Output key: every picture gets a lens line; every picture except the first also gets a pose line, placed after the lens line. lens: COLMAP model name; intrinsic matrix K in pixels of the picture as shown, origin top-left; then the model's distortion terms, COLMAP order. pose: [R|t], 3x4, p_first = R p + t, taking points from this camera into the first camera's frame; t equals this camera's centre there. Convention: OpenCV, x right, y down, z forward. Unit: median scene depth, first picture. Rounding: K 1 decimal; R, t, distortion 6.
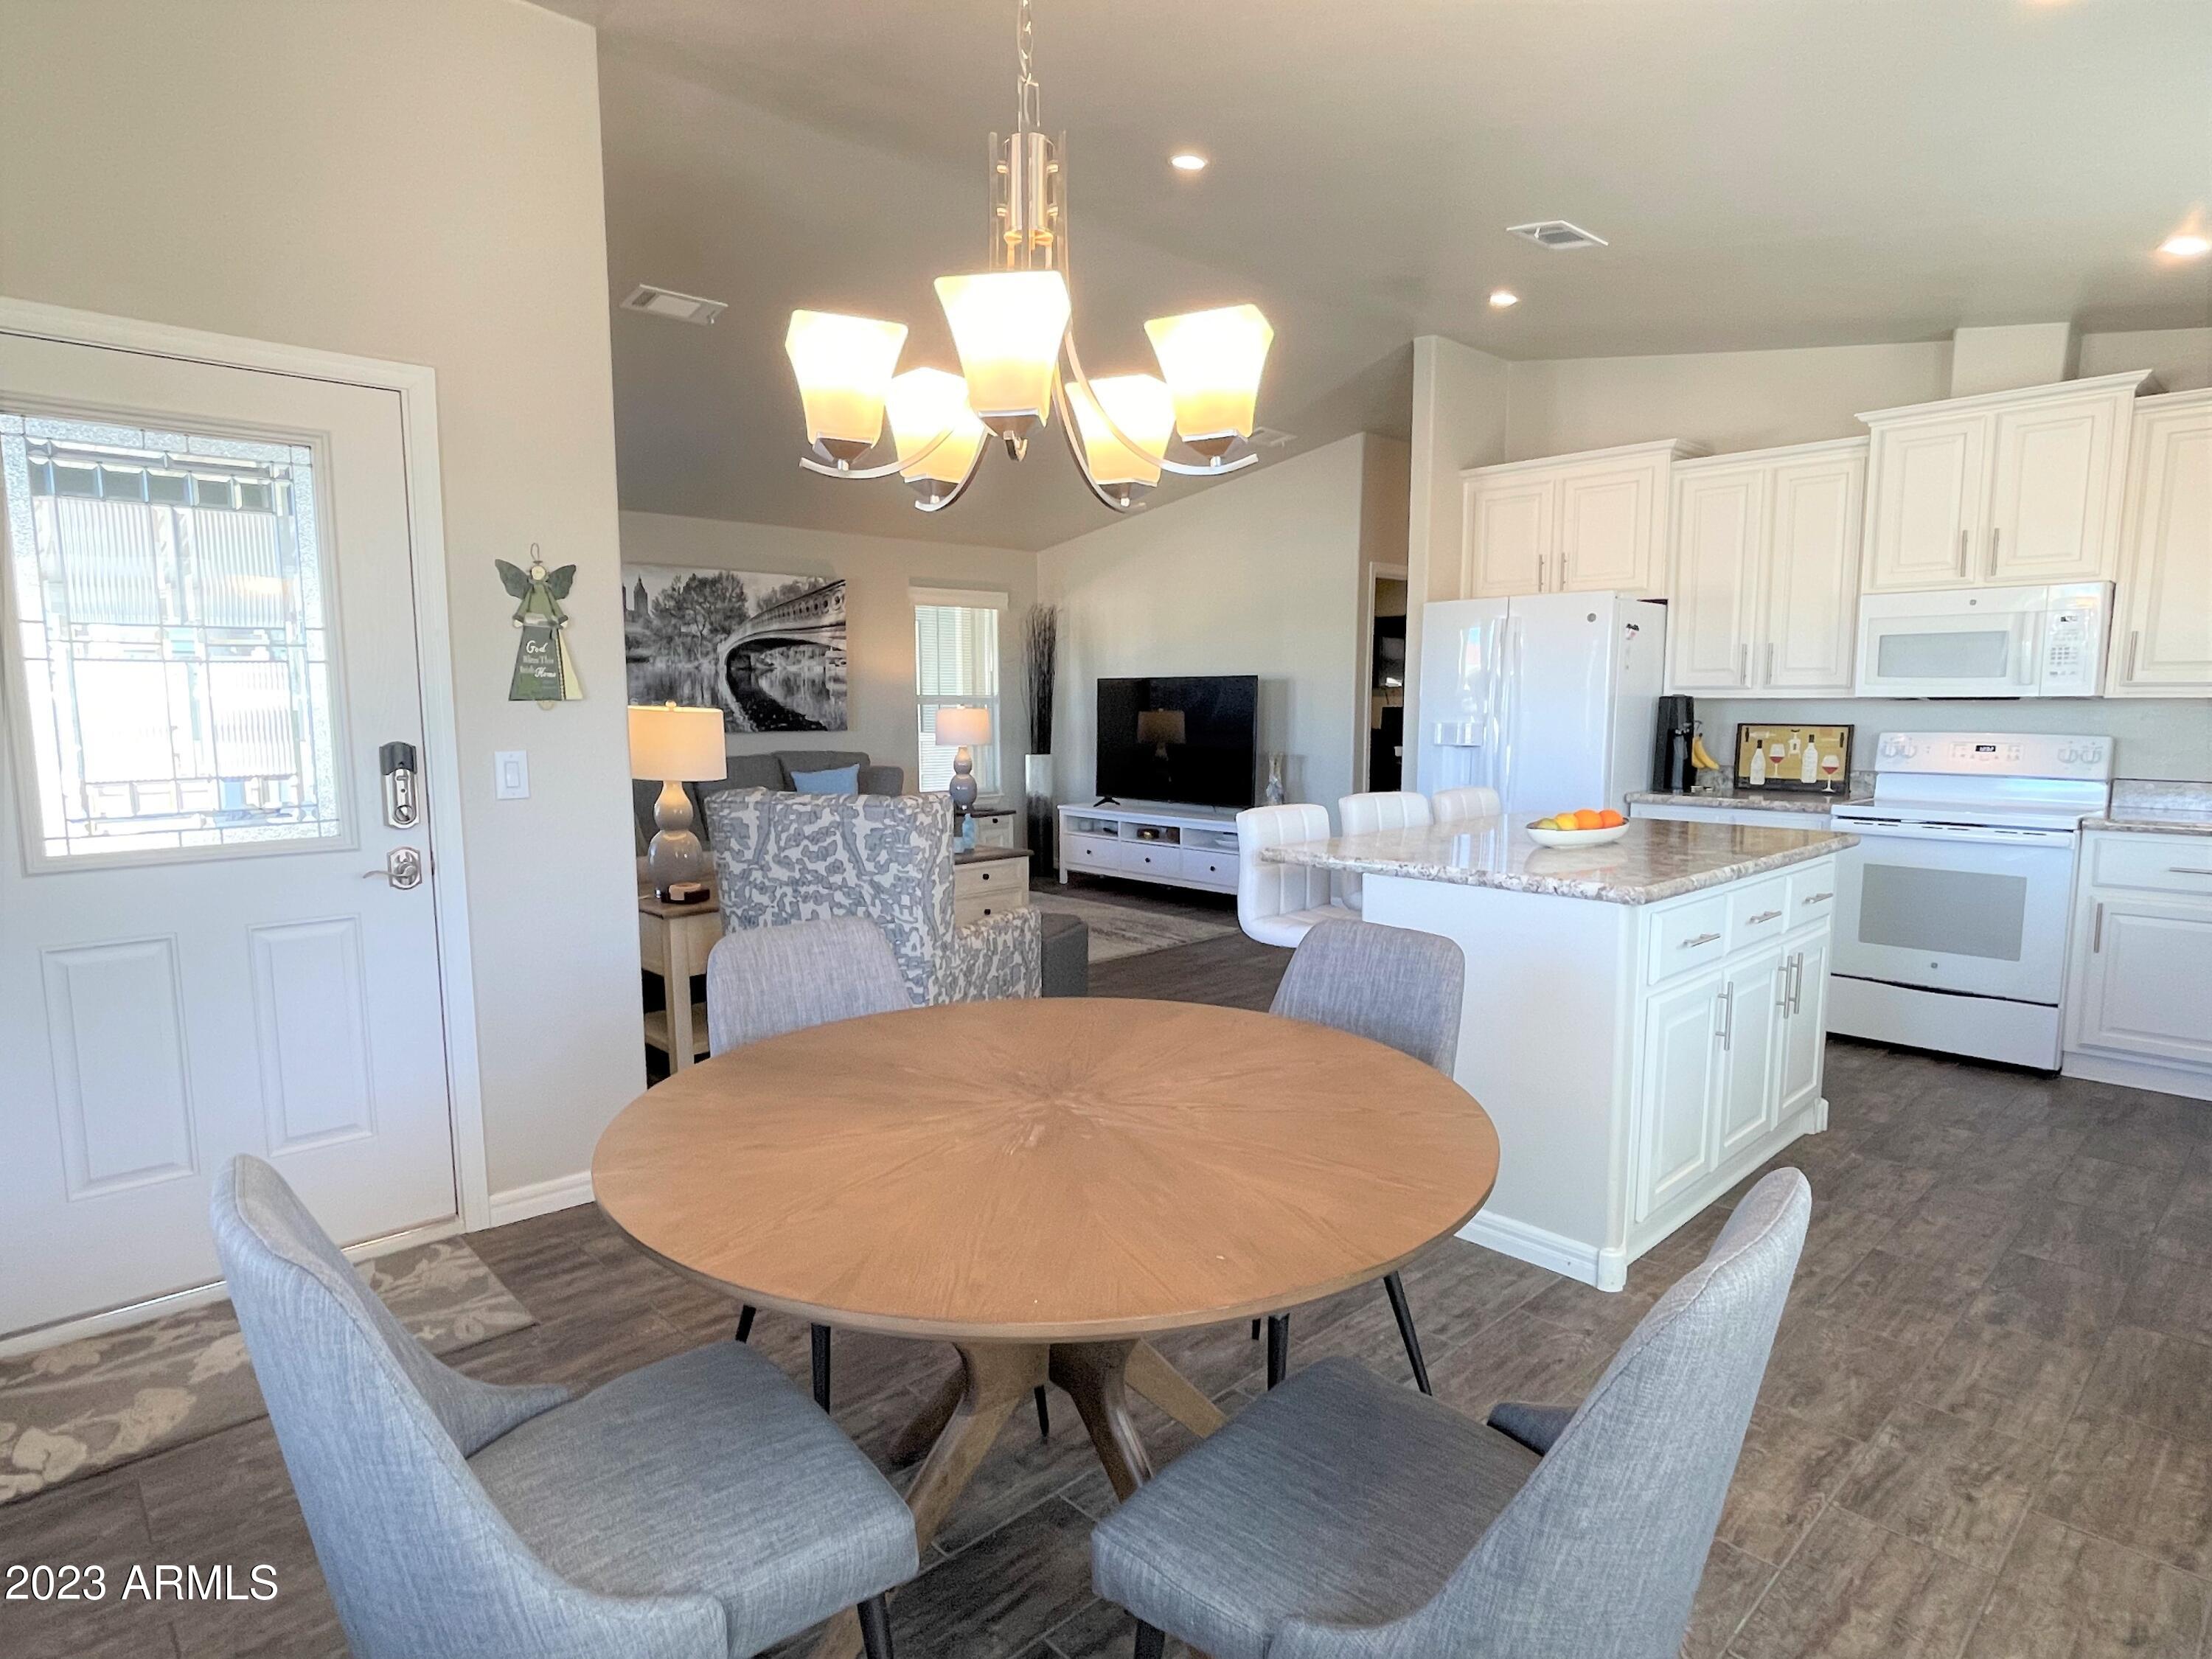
lens RADIAL K [[1212.6, 0, 1104.1], [0, 1212.6, 835.0], [0, 0, 1]] dist [0.002827, -0.001419]
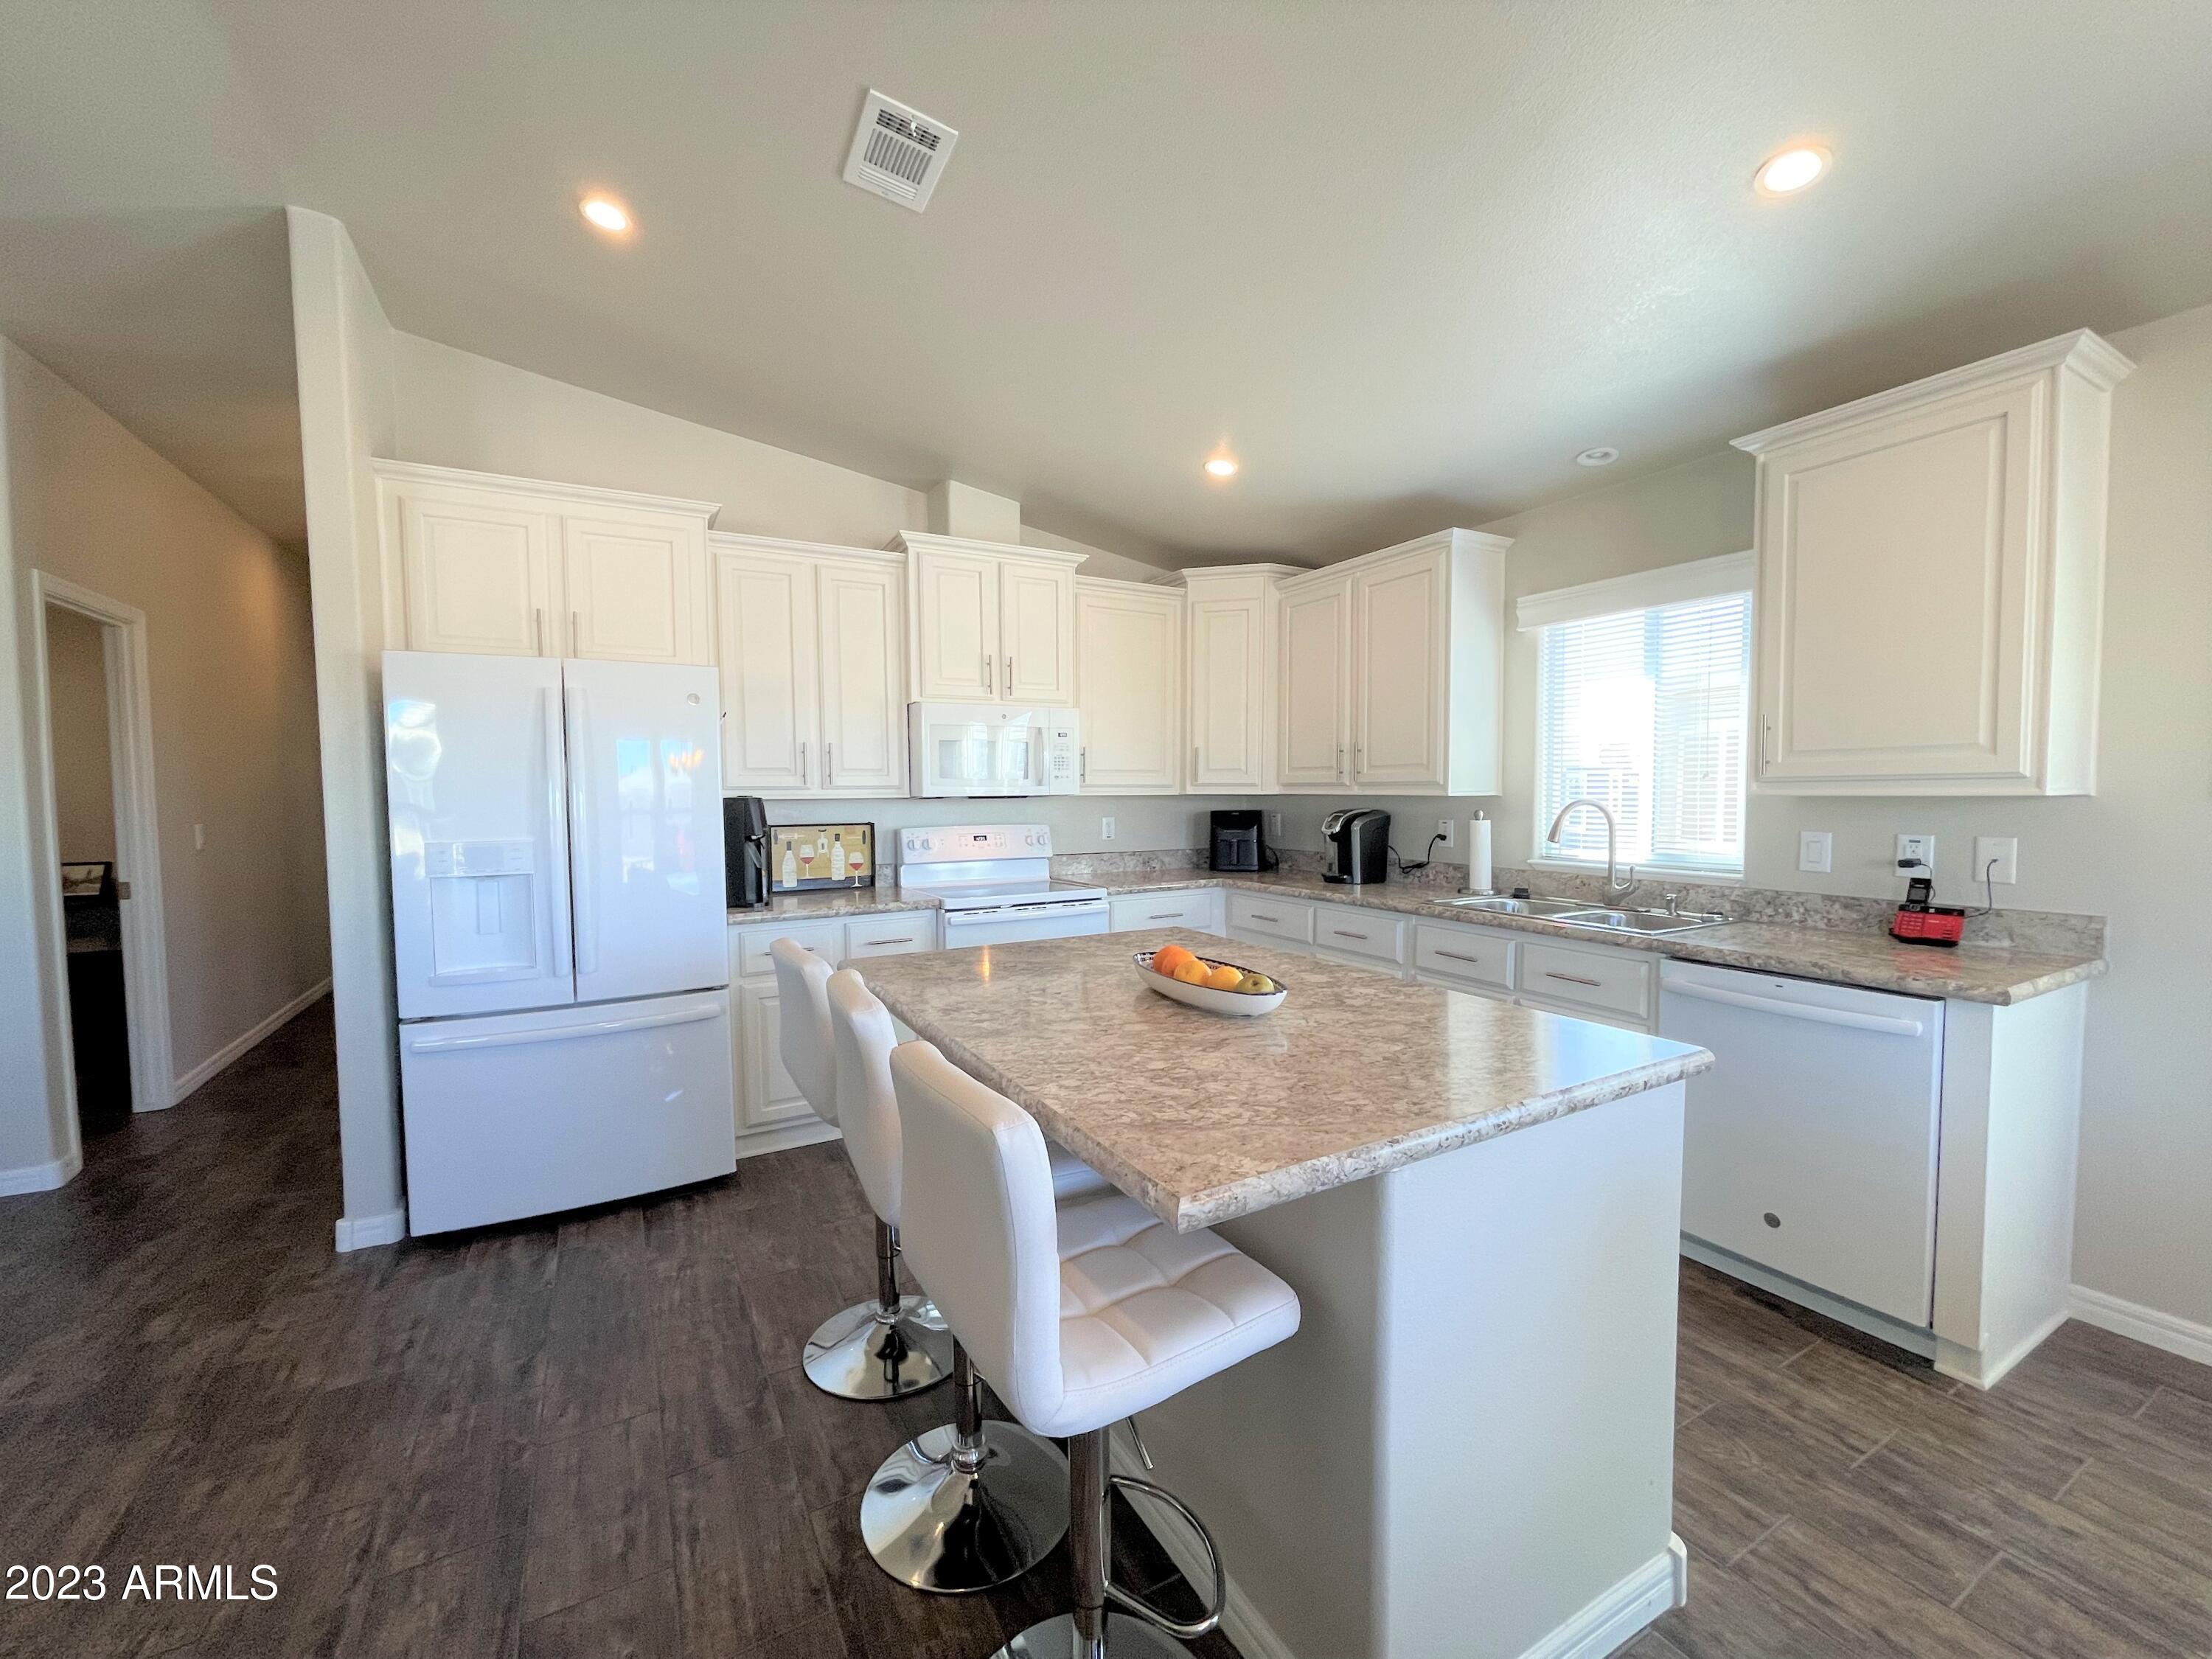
lens RADIAL K [[892.9, 0, 1096.5], [0, 892.9, 839.2], [0, 0, 1]] dist [-0.000661, -0.000699]
pose [[0.256891, -0.053923, 0.964935, -0.064468], [0.117372, 0.992792, 0.024233, -0.050375], [-0.959287, 0.107031, 0.261369, 0.422639]]
